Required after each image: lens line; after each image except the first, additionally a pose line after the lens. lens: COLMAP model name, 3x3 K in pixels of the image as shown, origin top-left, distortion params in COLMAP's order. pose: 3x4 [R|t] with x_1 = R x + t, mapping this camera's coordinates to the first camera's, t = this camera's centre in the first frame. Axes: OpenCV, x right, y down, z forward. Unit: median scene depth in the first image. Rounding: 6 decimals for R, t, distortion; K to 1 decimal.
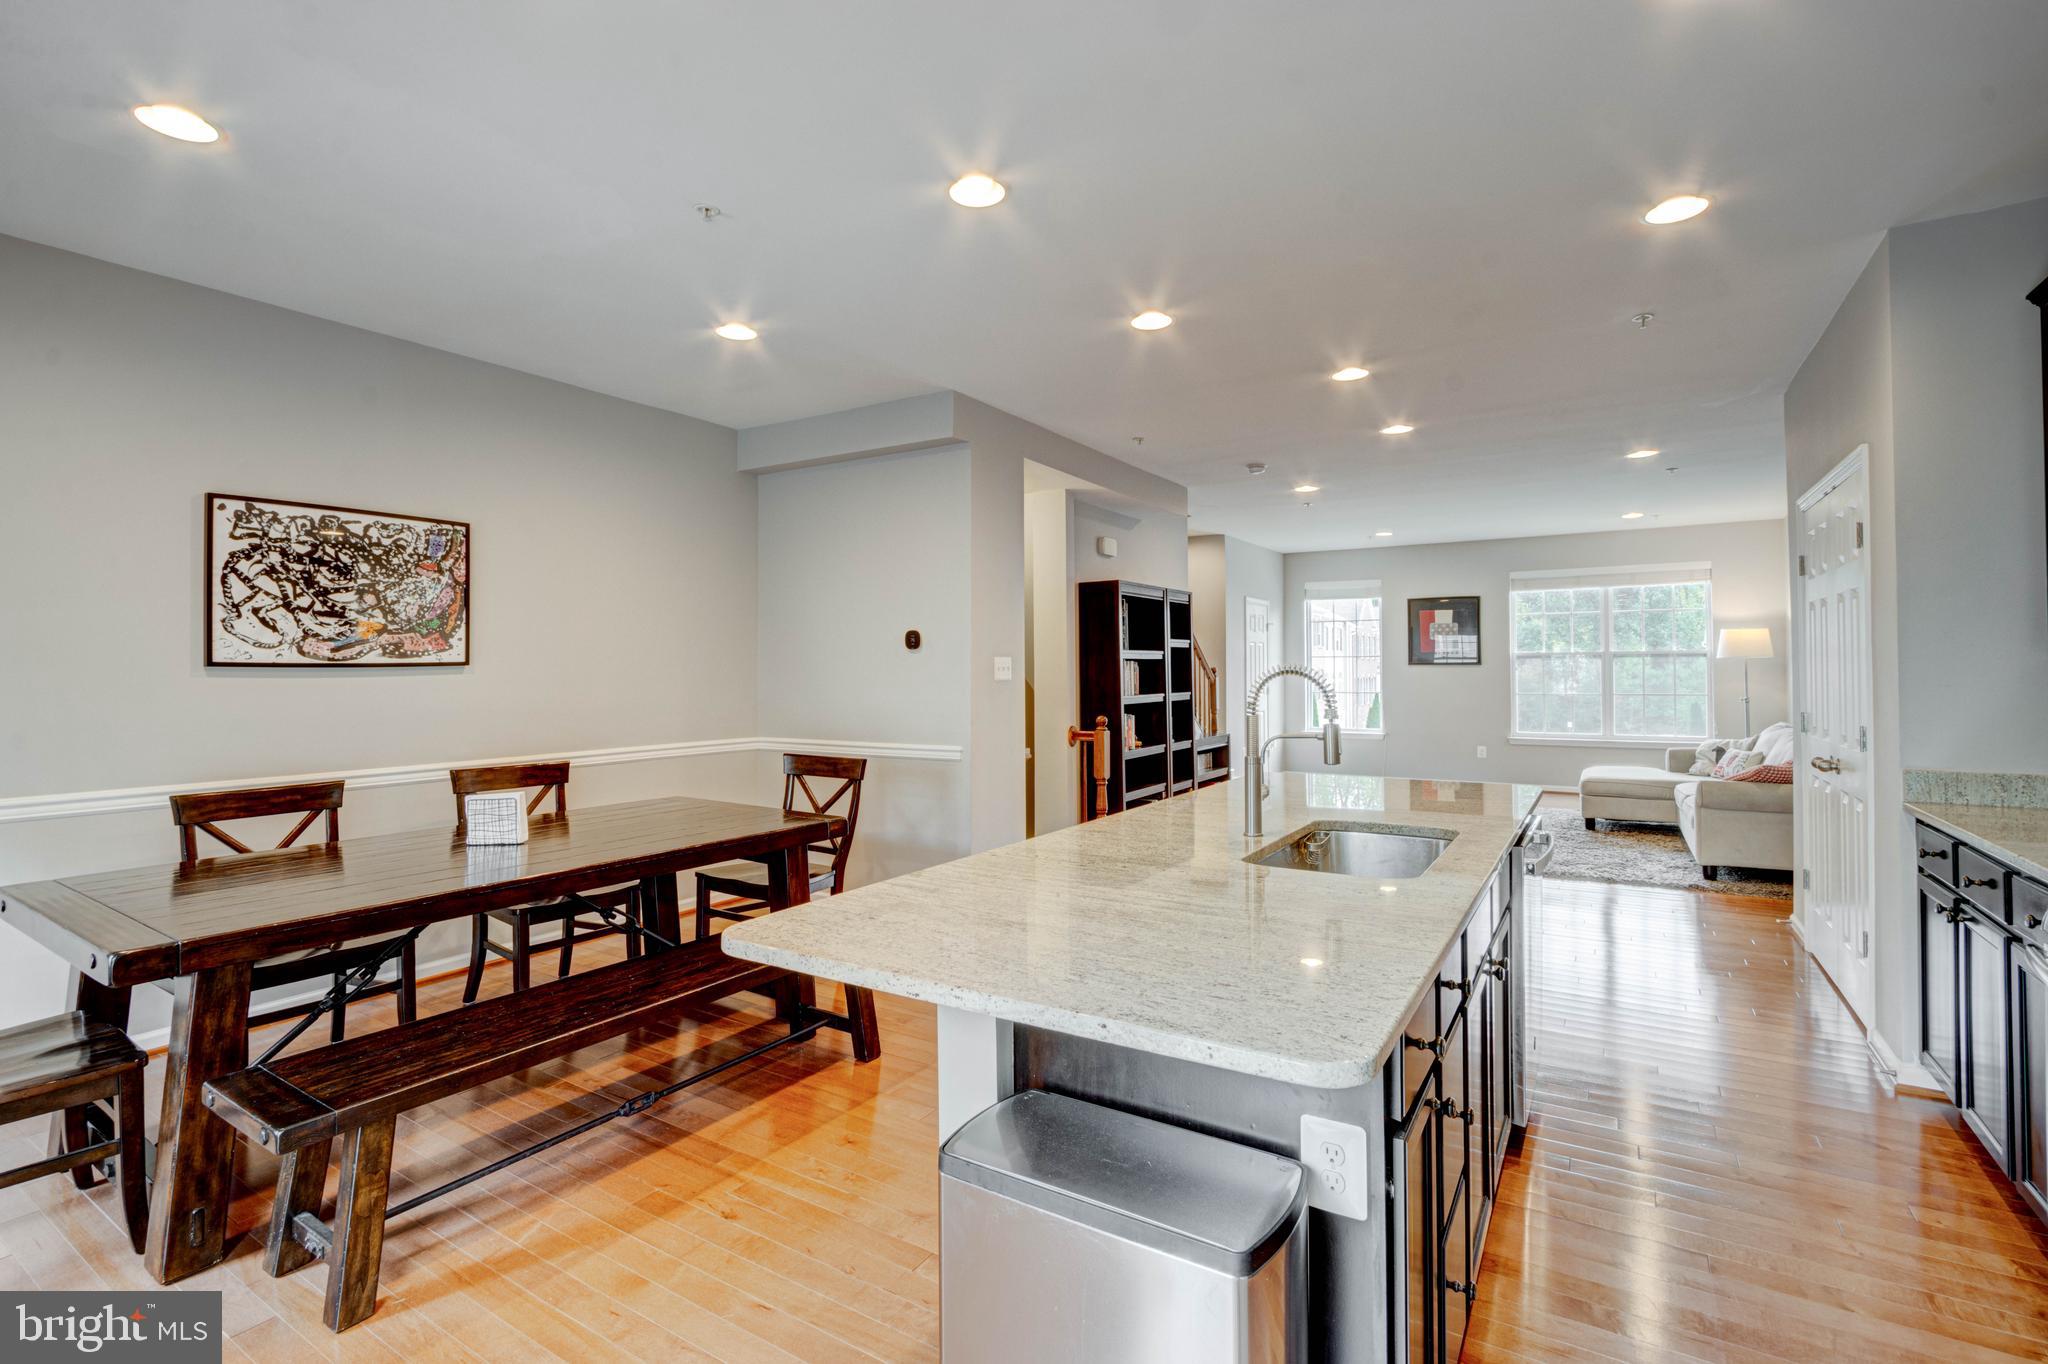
lens RADIAL K [[958.5, 0, 1018.8], [0, 958.5, 644.7], [0, 0, 1]] dist [-0.021798, 0.006526]
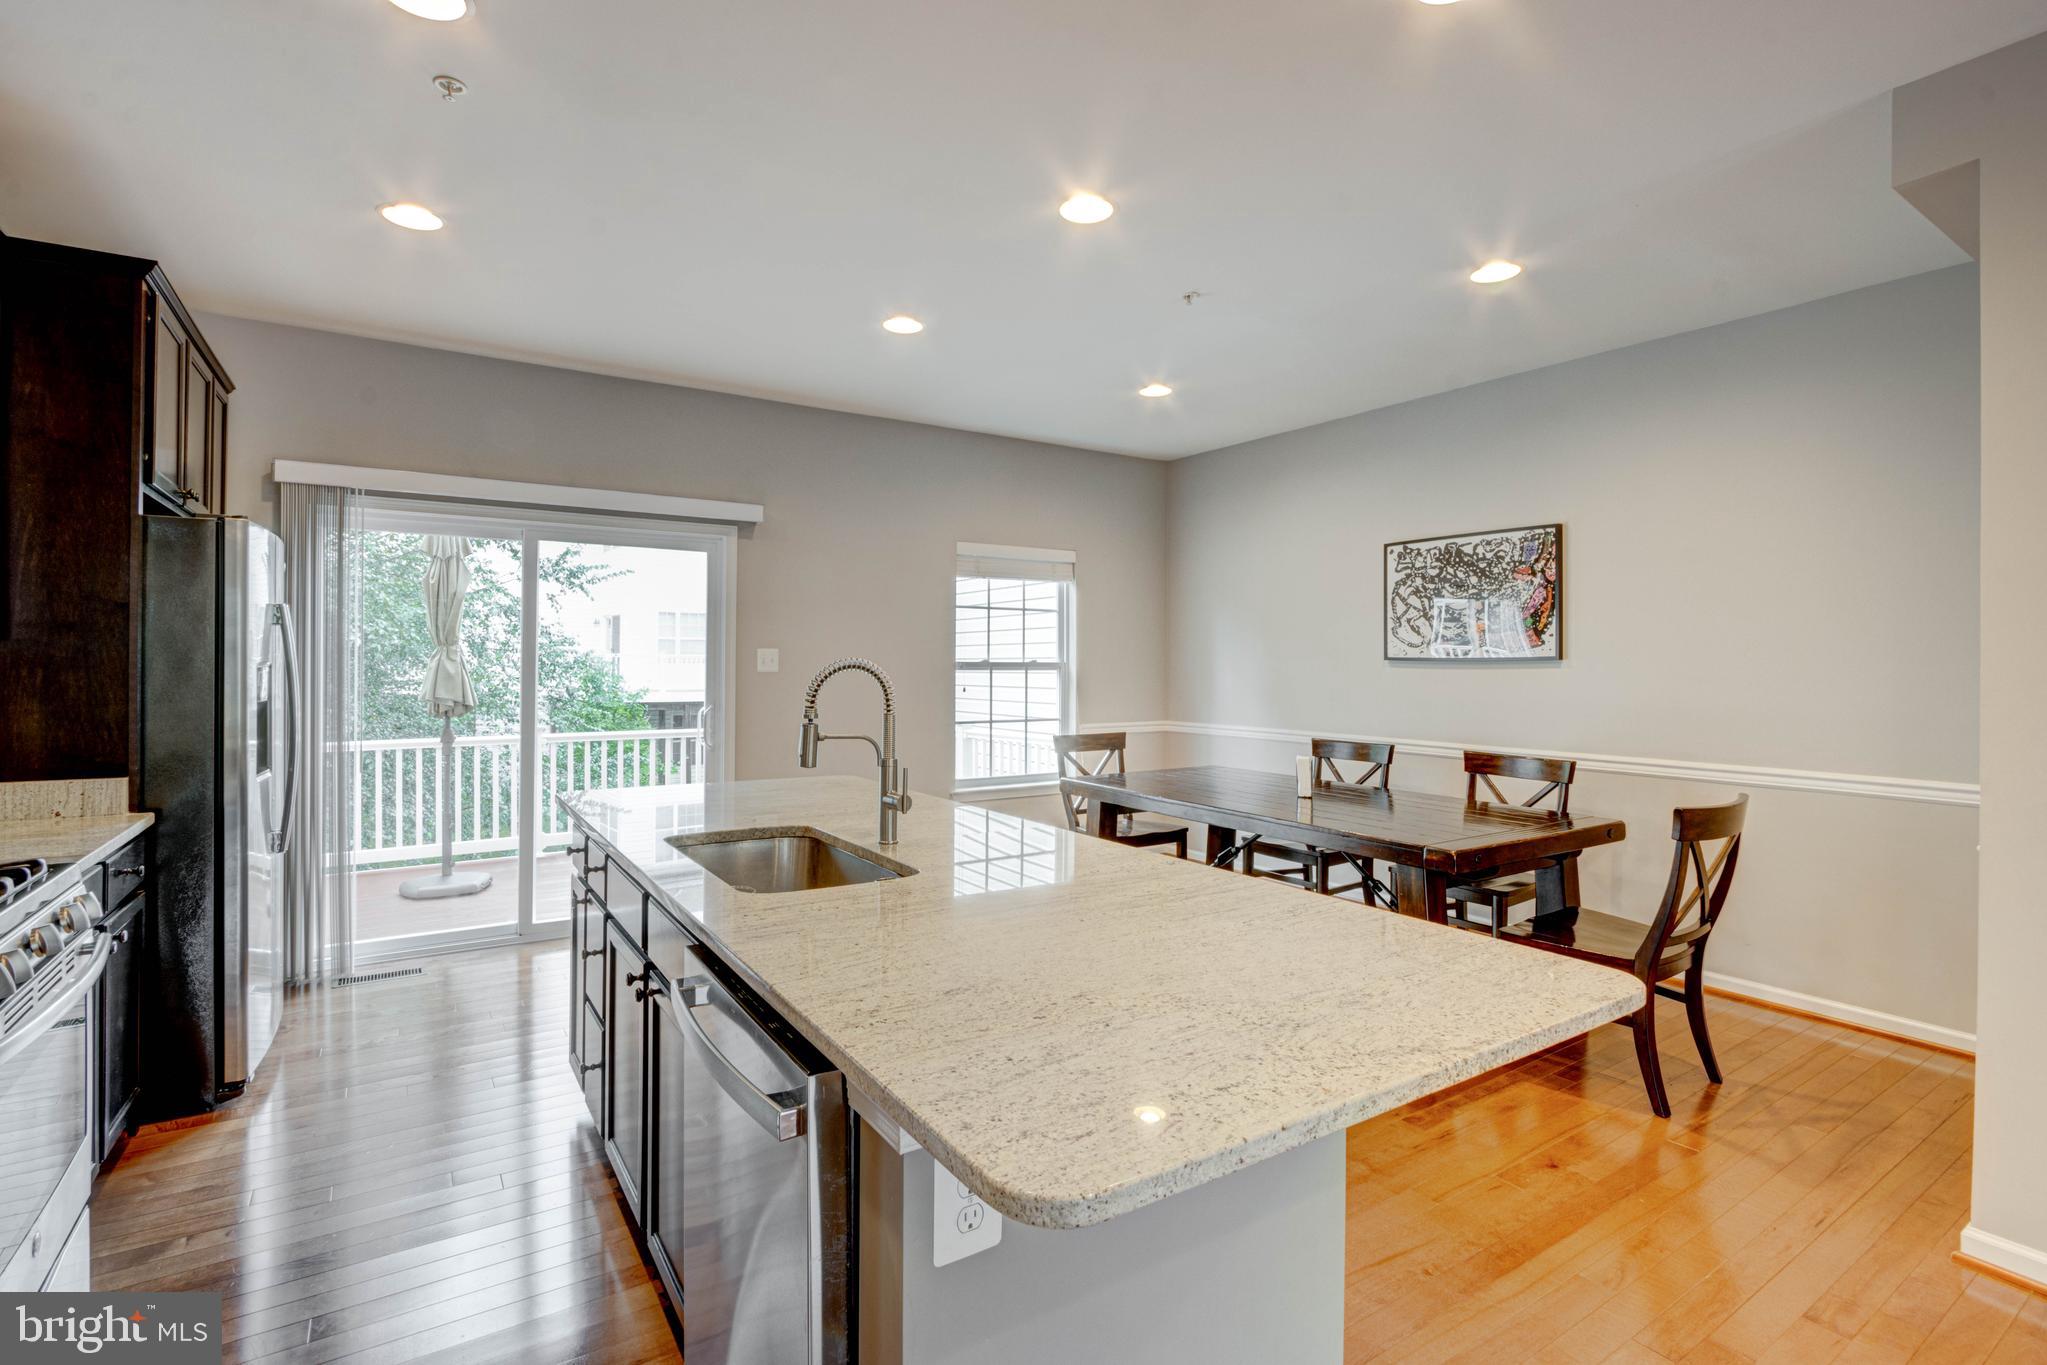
lens RADIAL K [[958.1, 0, 1018.3], [0, 958.1, 645.2], [0, 0, 1]] dist [-0.021798, 0.006526]
pose [[-0.405032, -0.013209, -0.914207, 0.677209], [0.019499, 0.999543, -0.023081, 0.020406], [0.914094, -0.027175, -0.404590, 0.963441]]
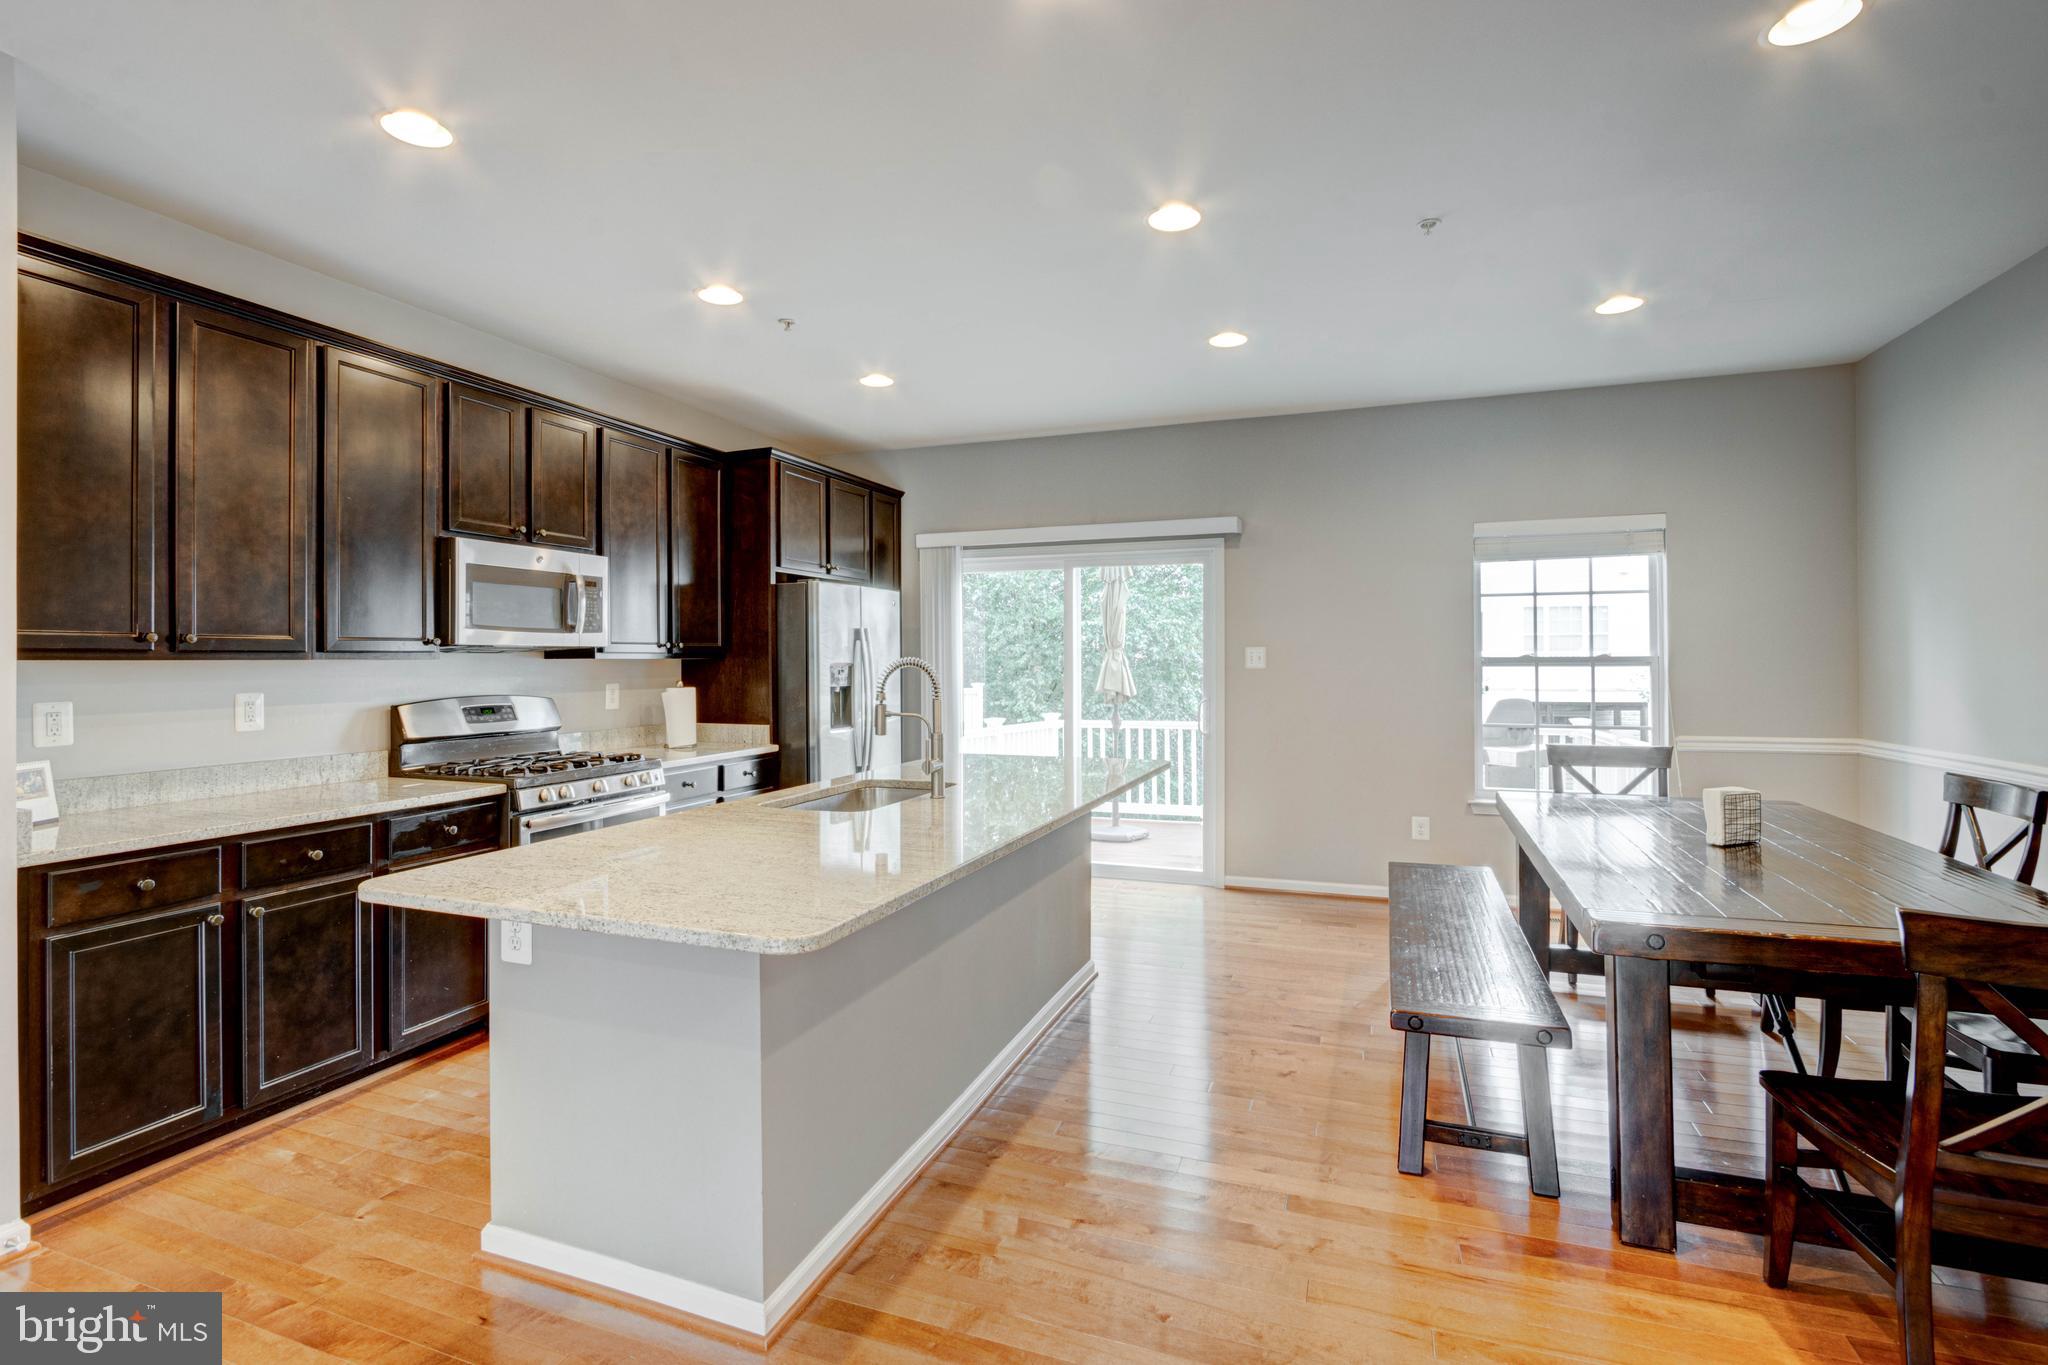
lens RADIAL K [[958.5, 0, 1018.8], [0, 958.5, 645.2], [0, 0, 1]] dist [-0.021798, 0.006526]
pose [[-0.976422, 0.008012, -0.215724, 0.282794], [0.015909, 0.999264, -0.034894, 0.029117], [0.215286, -0.037503, -0.975831, 1.414844]]
